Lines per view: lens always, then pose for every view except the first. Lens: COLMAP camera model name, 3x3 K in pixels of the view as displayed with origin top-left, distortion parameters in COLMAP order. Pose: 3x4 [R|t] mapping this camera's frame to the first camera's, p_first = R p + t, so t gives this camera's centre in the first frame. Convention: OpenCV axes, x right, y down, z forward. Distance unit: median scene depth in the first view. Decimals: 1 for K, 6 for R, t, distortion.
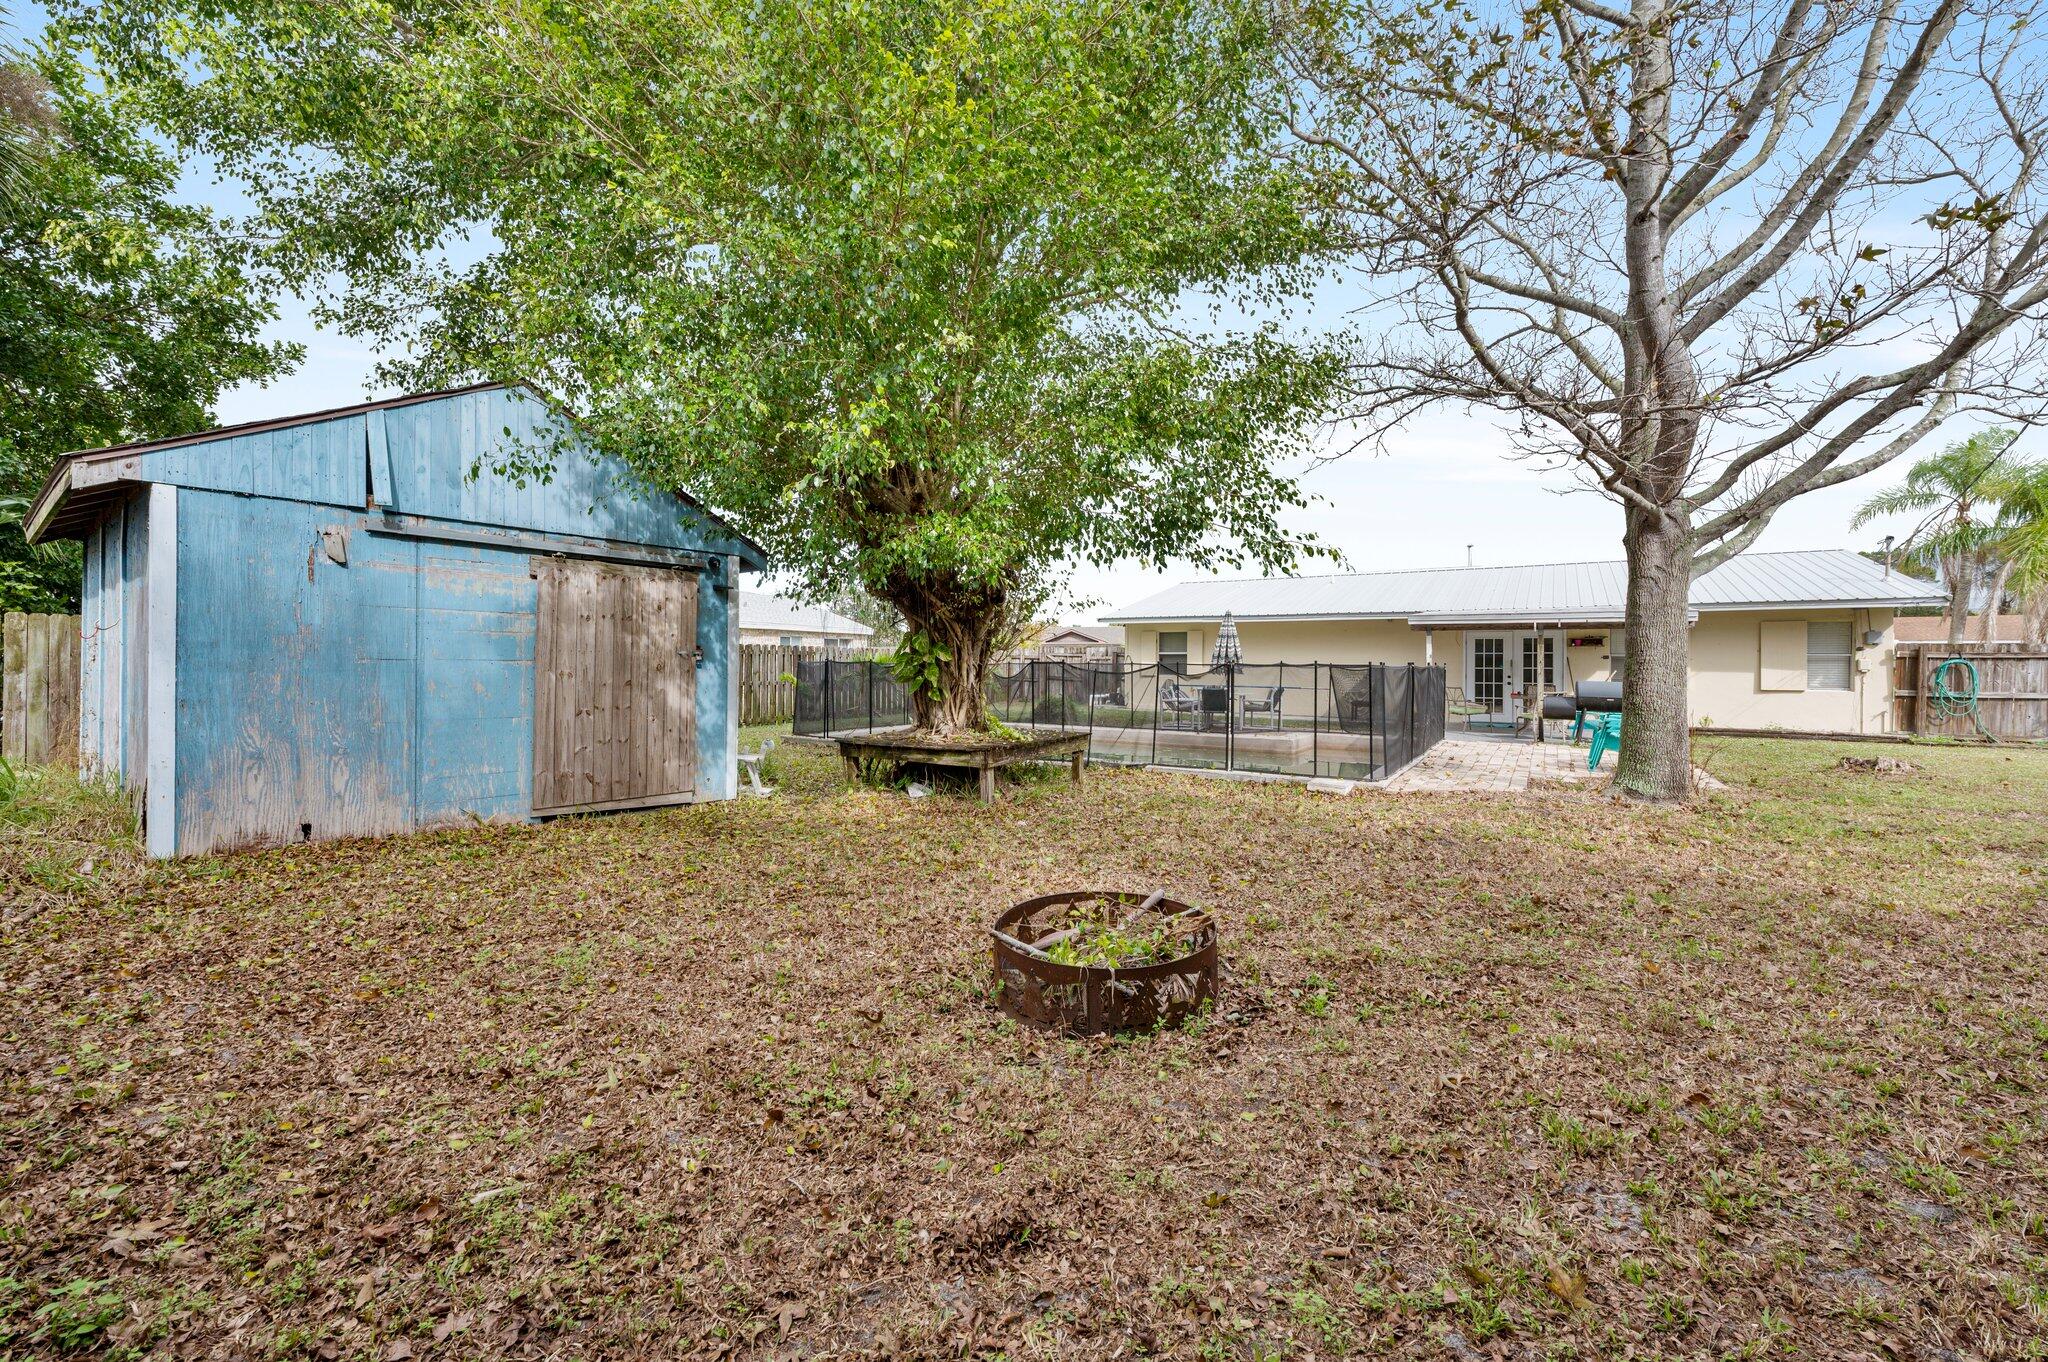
lens RADIAL K [[820.9, 0, 1027.7], [0, 820.9, 673.3], [0, 0, 1]] dist [-0.000294, -0.000262]
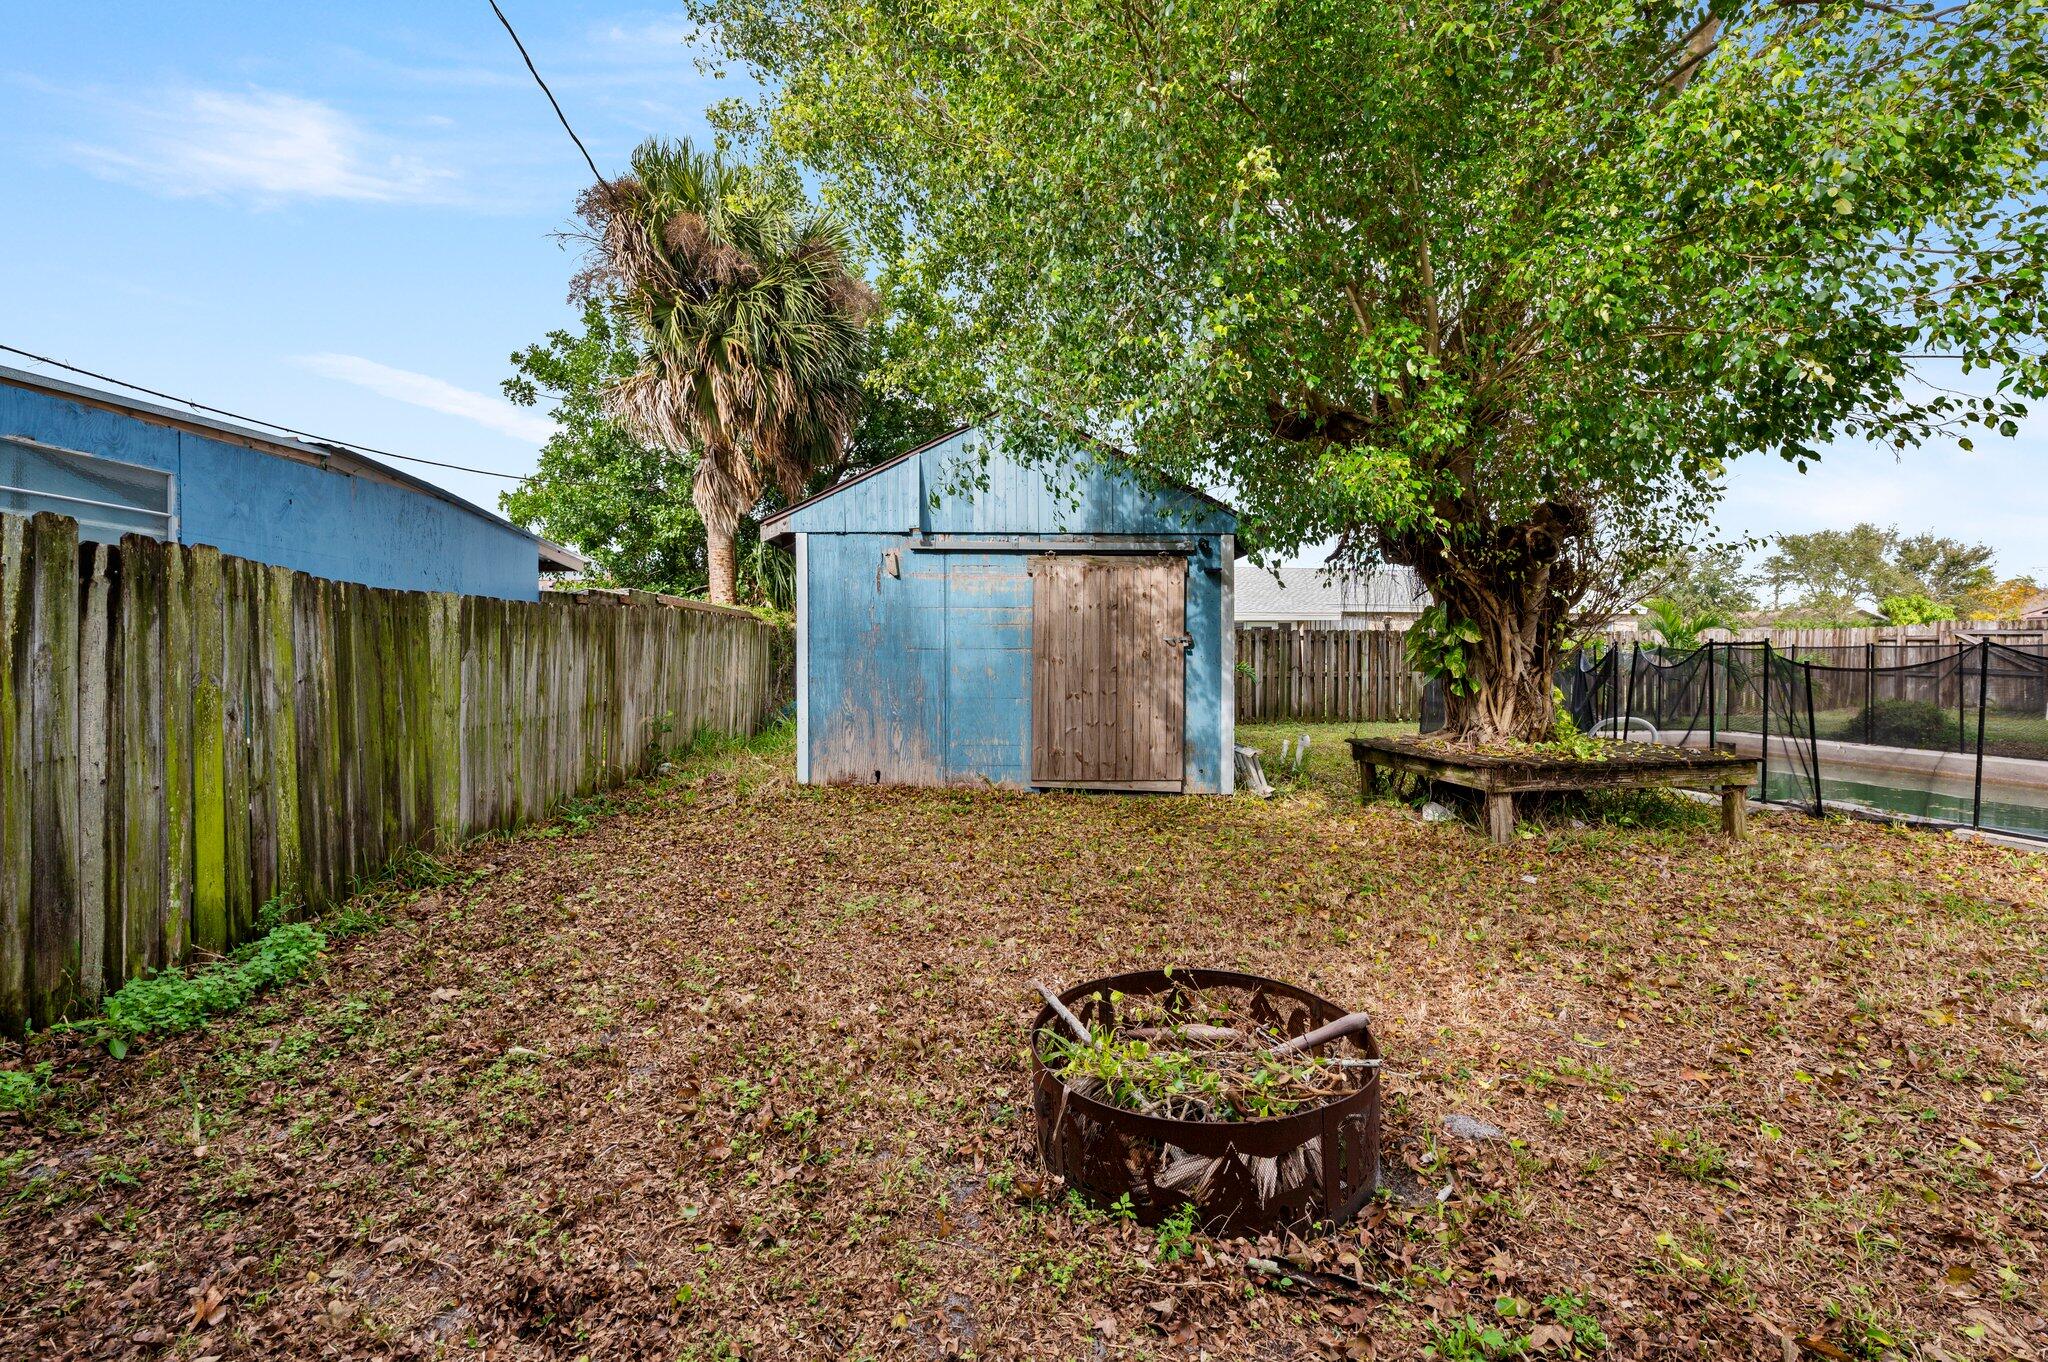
lens RADIAL K [[842.7, 0, 1026.4], [0, 842.7, 682.3], [0, 0, 1]] dist [0.000974, 0.000177]
pose [[0.629271, 0.016589, -0.777009, 0.281321], [-0.001204, 0.999792, 0.020370, 0.006590], [0.777185, -0.011883, 0.629160, 0.250833]]
